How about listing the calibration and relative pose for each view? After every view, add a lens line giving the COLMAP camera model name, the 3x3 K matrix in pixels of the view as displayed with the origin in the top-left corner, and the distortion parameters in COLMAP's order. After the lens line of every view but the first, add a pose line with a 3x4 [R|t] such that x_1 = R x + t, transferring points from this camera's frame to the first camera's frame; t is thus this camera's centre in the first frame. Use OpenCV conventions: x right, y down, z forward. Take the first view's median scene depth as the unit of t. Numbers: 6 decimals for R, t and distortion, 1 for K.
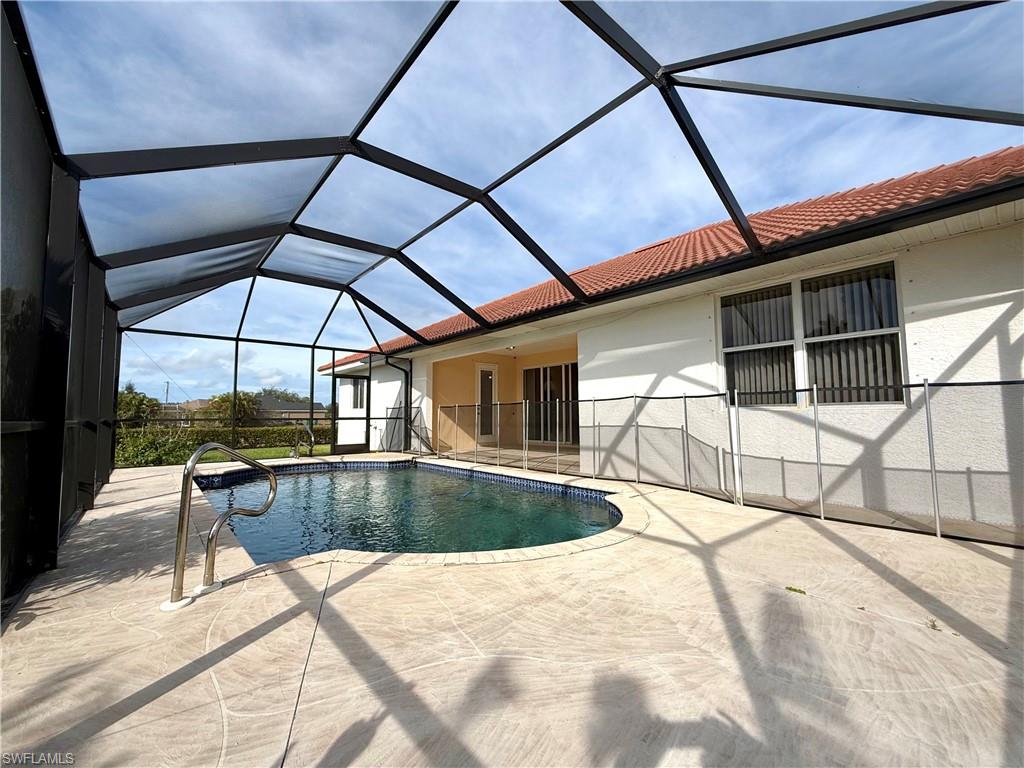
lens RADIAL K [[426.2, 0, 512.0], [0, 426.2, 384.0], [0, 0, 1]] dist [0.000067, -0.000041]
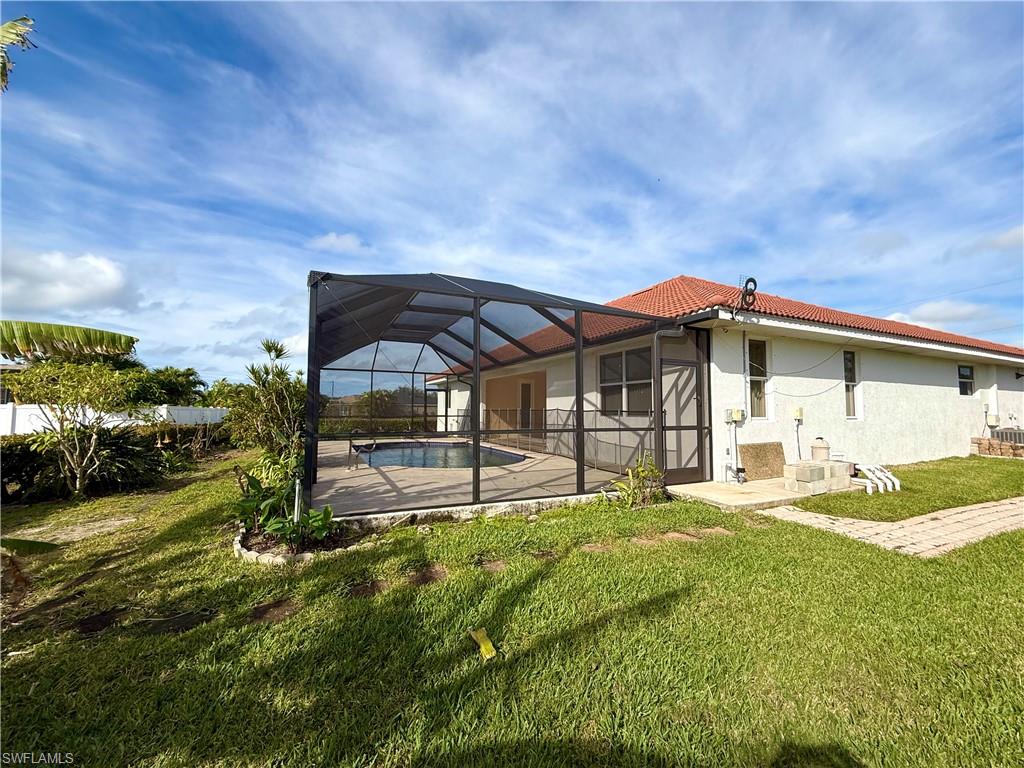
lens RADIAL K [[406.6, 0, 509.7], [0, 406.6, 384.7], [0, 0, 1]] dist [0.000639, -0.000112]
pose [[0.964529, -0.004626, -0.263936, 0.473846], [0.008233, 0.999887, 0.012560, -0.085744], [0.263848, -0.014287, 0.964458, -0.645804]]
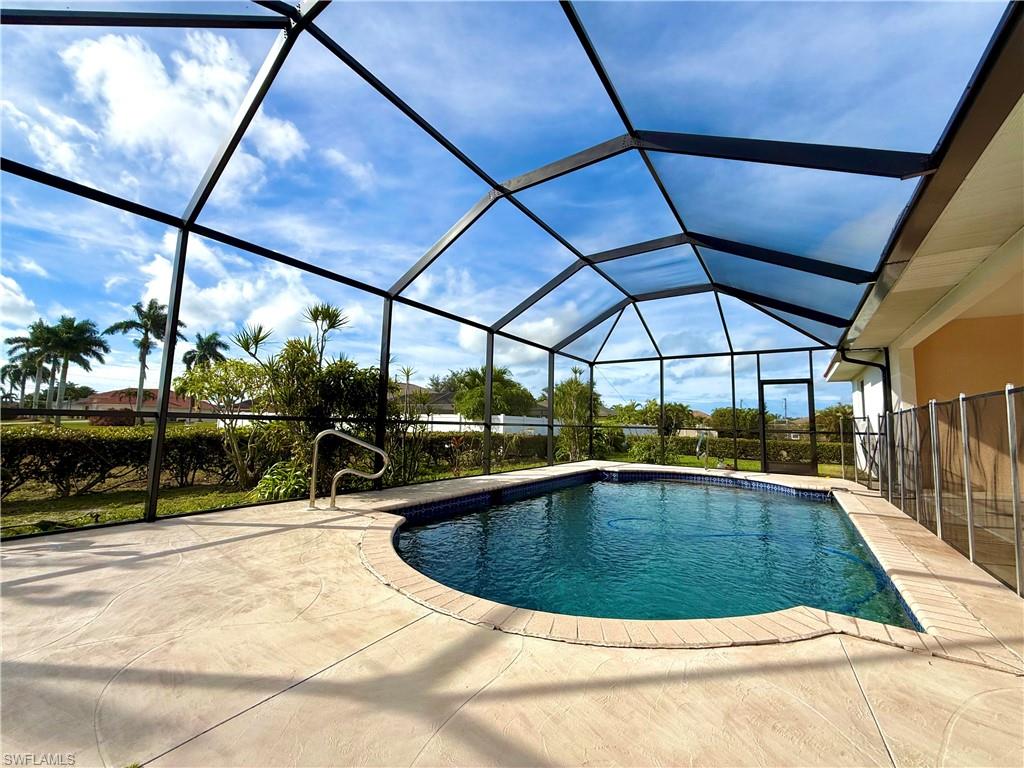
lens RADIAL K [[406.6, 0, 509.7], [0, 406.6, 384.7], [0, 0, 1]] dist [0.000639, -0.000112]
pose [[0.260271, -0.082898, -0.961970, 0.405556], [0.047246, 0.996207, -0.073065, 0.035822], [0.964379, -0.026432, 0.263201, 0.427982]]
